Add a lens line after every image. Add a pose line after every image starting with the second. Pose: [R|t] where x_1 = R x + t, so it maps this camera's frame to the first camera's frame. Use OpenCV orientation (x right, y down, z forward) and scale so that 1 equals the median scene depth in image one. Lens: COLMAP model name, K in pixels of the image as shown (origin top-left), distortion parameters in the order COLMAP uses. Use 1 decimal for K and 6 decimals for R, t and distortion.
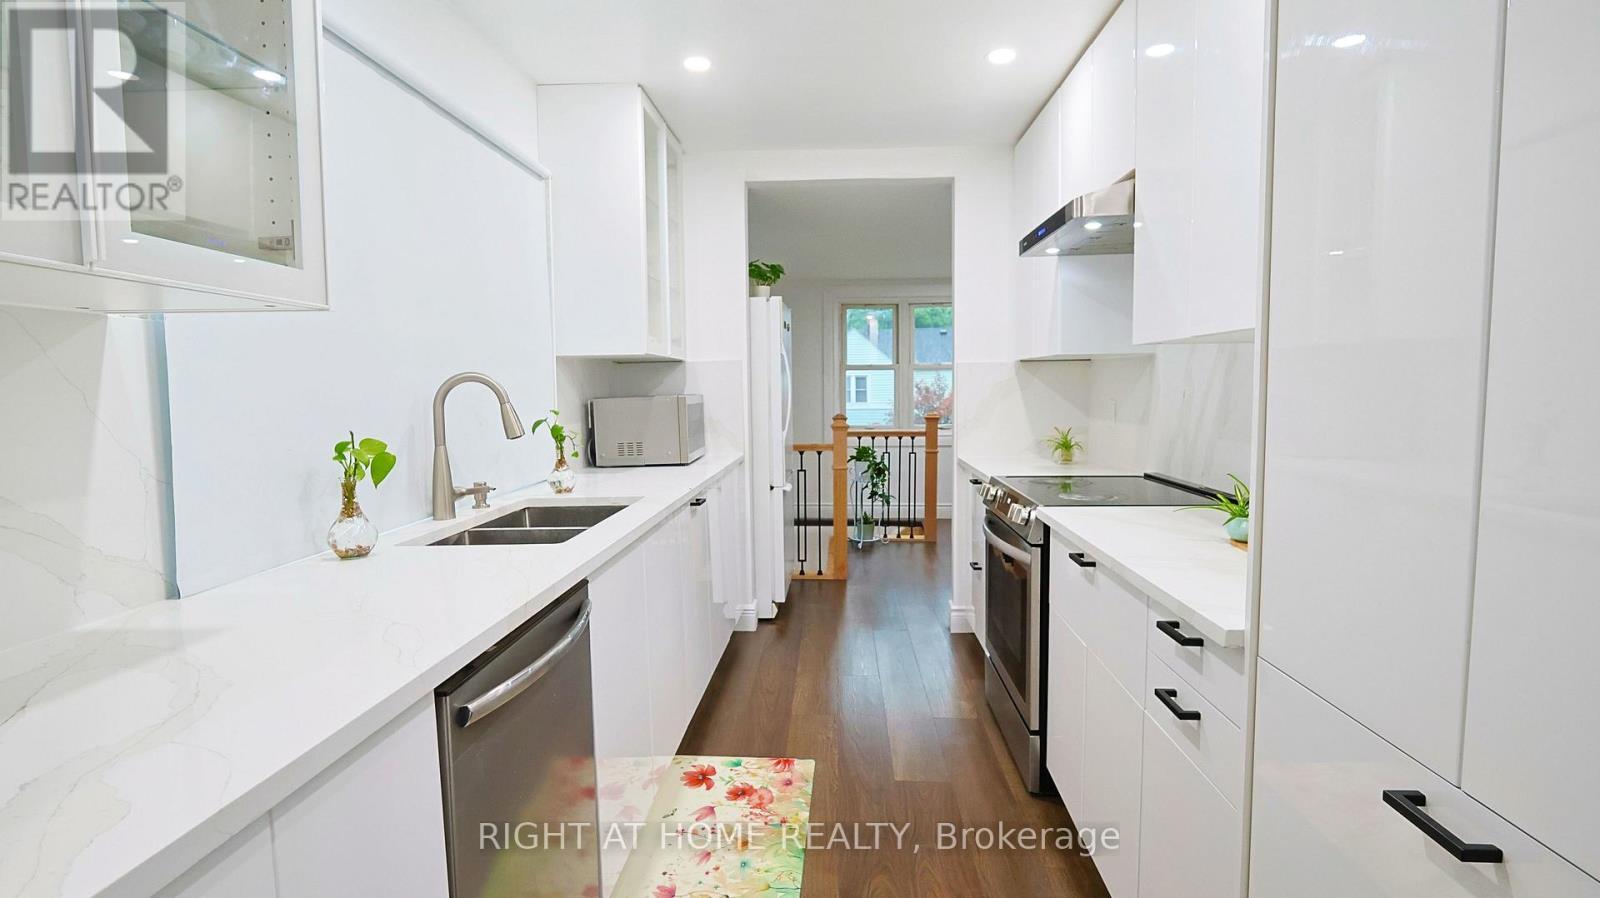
lens RADIAL K [[776.7, 0, 803.5], [0, 776.7, 443.0], [0, 0, 1]] dist [-0.010401, 0.002691]
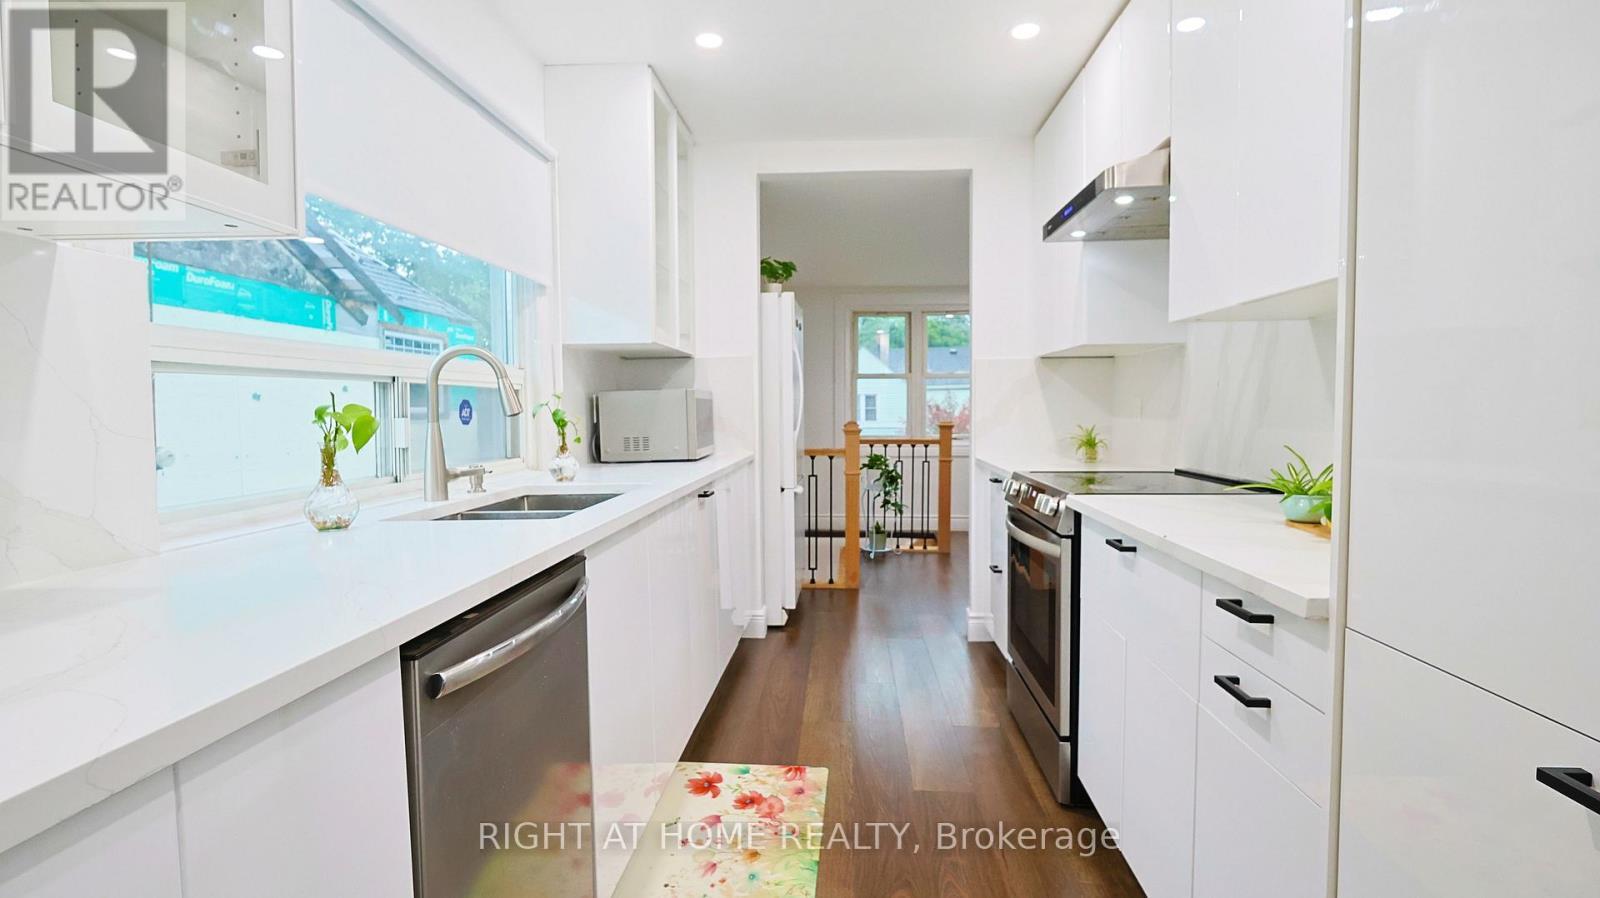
lens RADIAL K [[776.7, 0, 803.3], [0, 776.7, 444.1], [0, 0, 1]] dist [-0.010401, 0.002691]
pose [[0.999920, 0.005069, -0.011575, -0.005071], [-0.005369, 0.999646, -0.026070, 0.033623], [0.011438, 0.026130, 0.999593, 0.041785]]
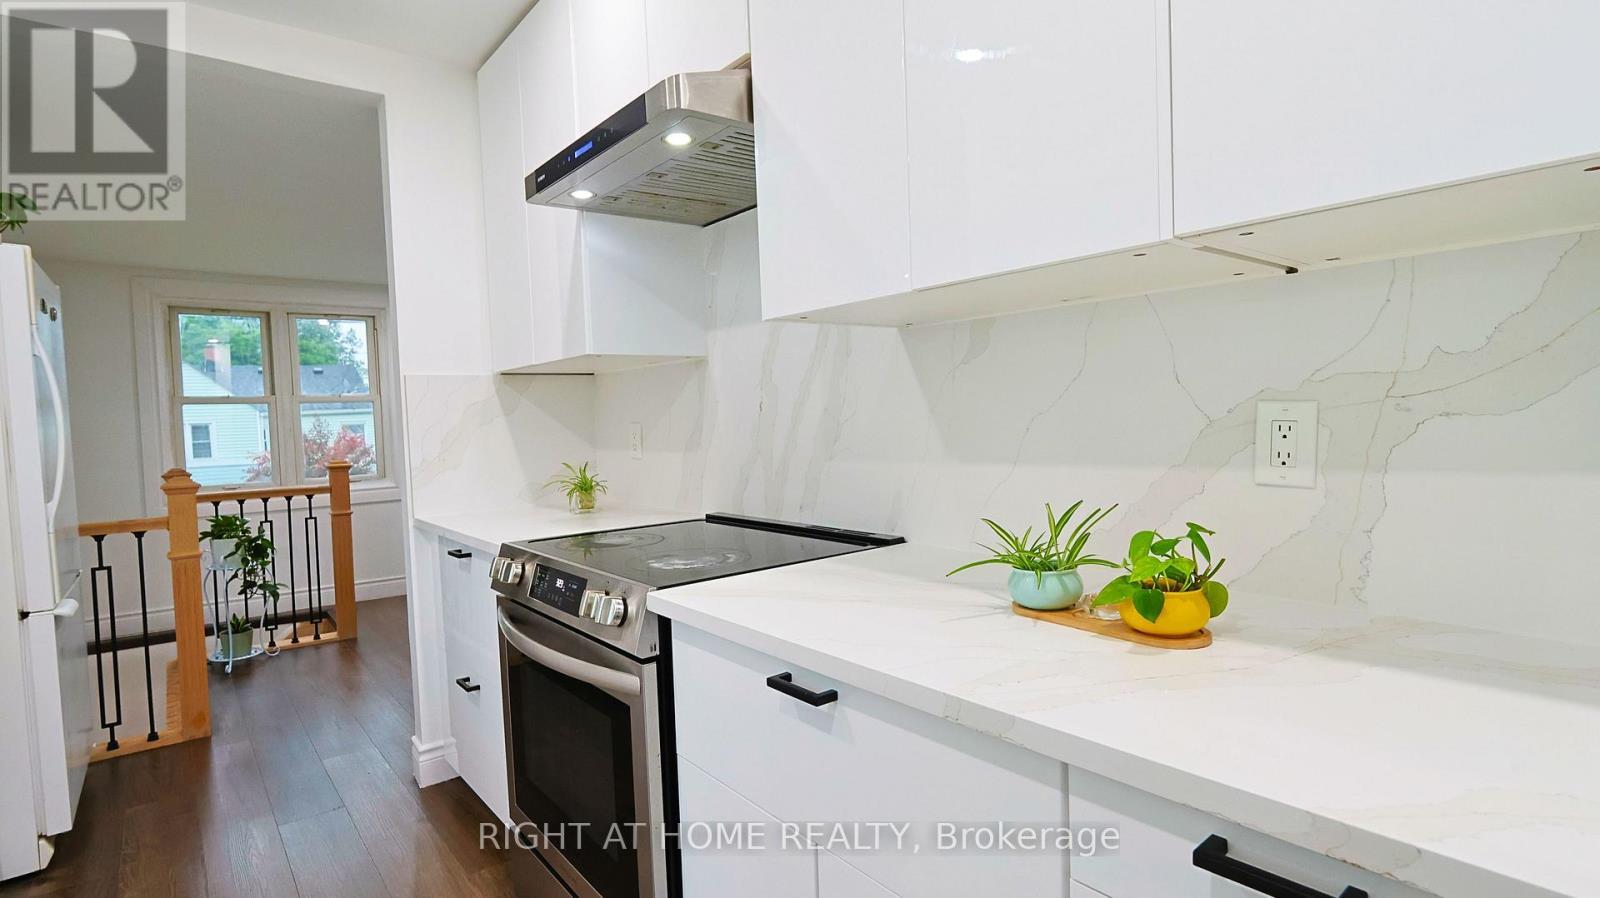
lens RADIAL K [[776.7, 0, 800.2], [0, 776.7, 447.8], [0, 0, 1]] dist [-0.010401, 0.002691]
pose [[0.740911, -0.043240, 0.670210, 0.003662], [0.077742, 0.996739, -0.021636, -0.002091], [-0.667089, 0.068134, 0.741856, 0.352315]]
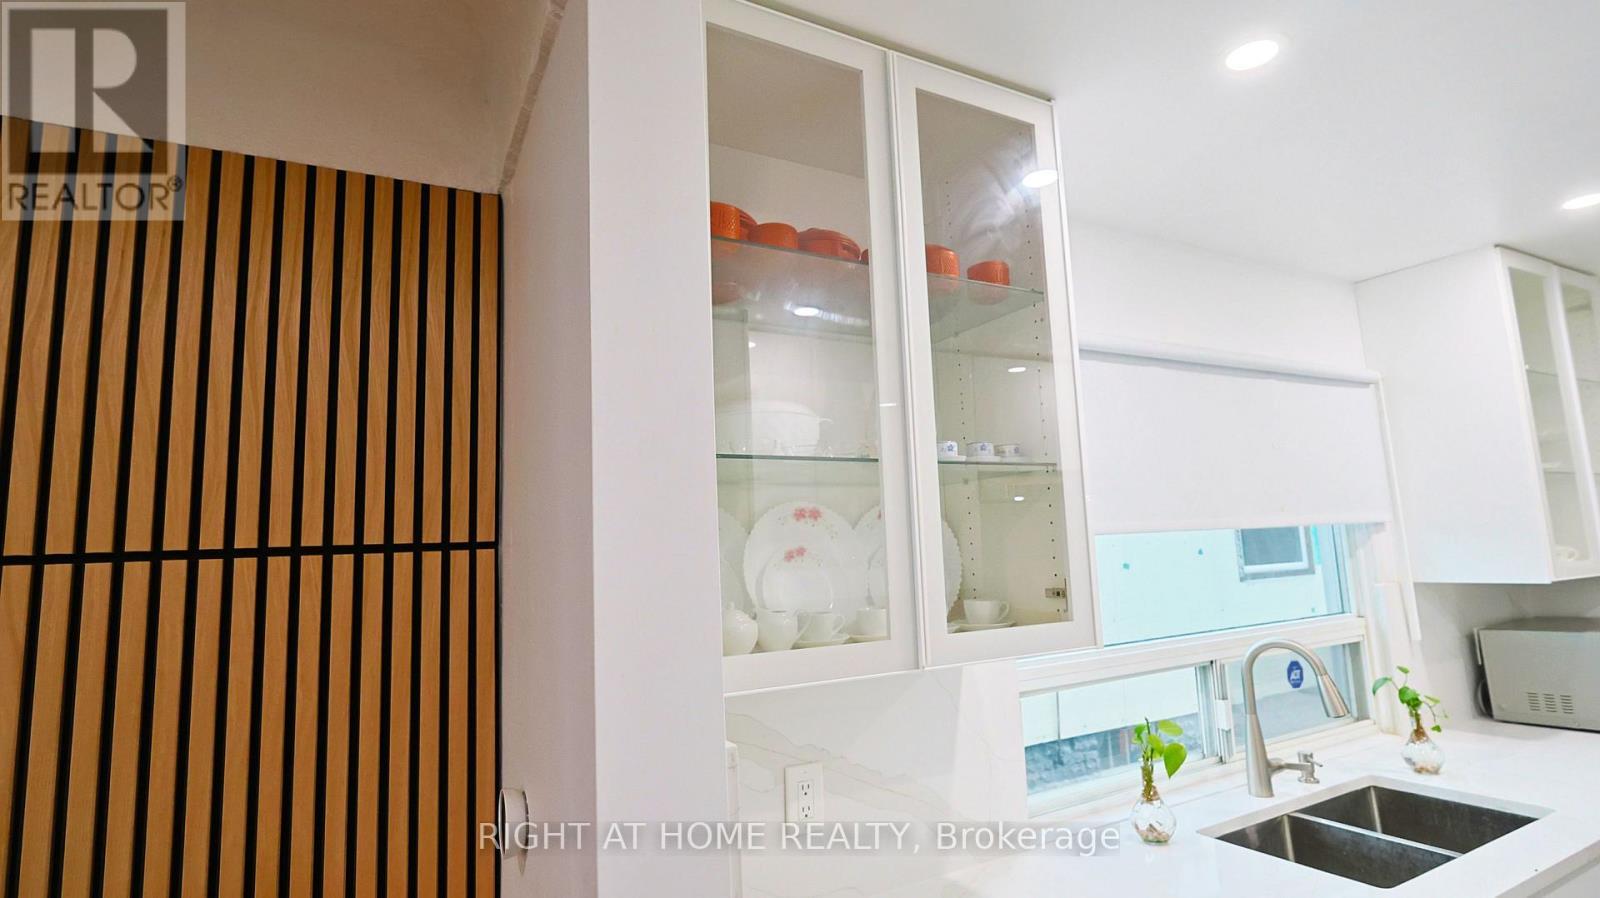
lens RADIAL K [[776.7, 0, 801.4], [0, 776.7, 447.4], [0, 0, 1]] dist [-0.010401, 0.002691]
pose [[0.512035, -0.125247, -0.849784, 0.066115], [-0.025199, 0.986696, -0.160609, -0.100494], [0.858595, 0.103651, 0.502067, 0.004025]]
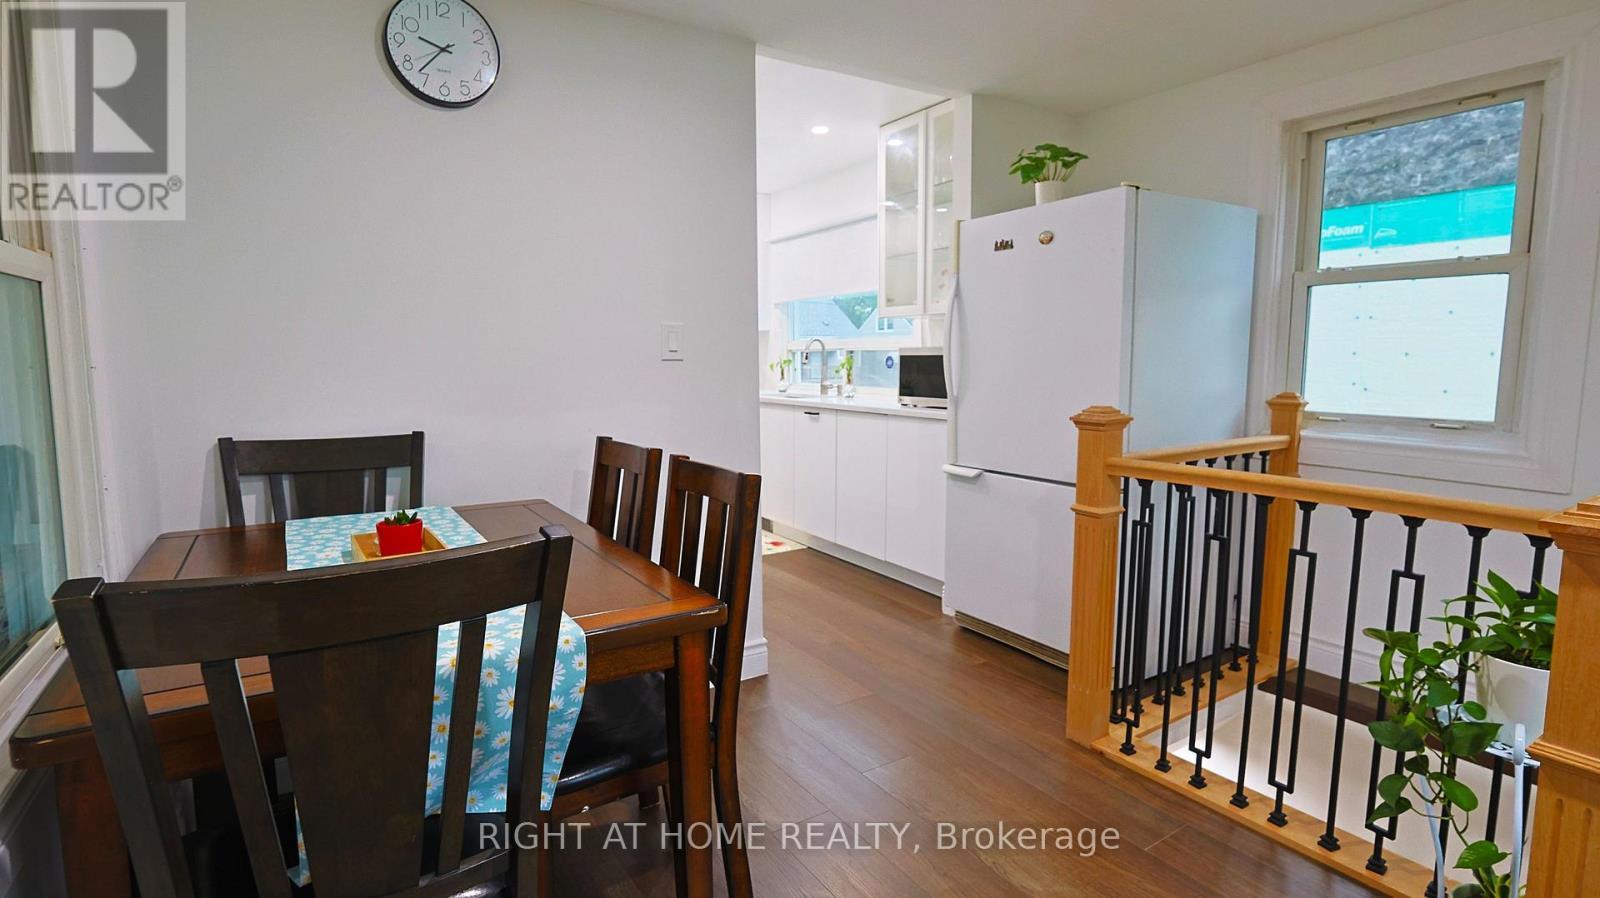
lens RADIAL K [[776.7, 0, 805.5], [0, 776.7, 449.8], [0, 0, 1]] dist [-0.010401, 0.002691]
pose [[-0.812696, 0.091173, -0.575511, 0.709294], [-0.021947, 0.982192, 0.186592, -0.131843], [0.582274, 0.164274, -0.796223, 1.986479]]
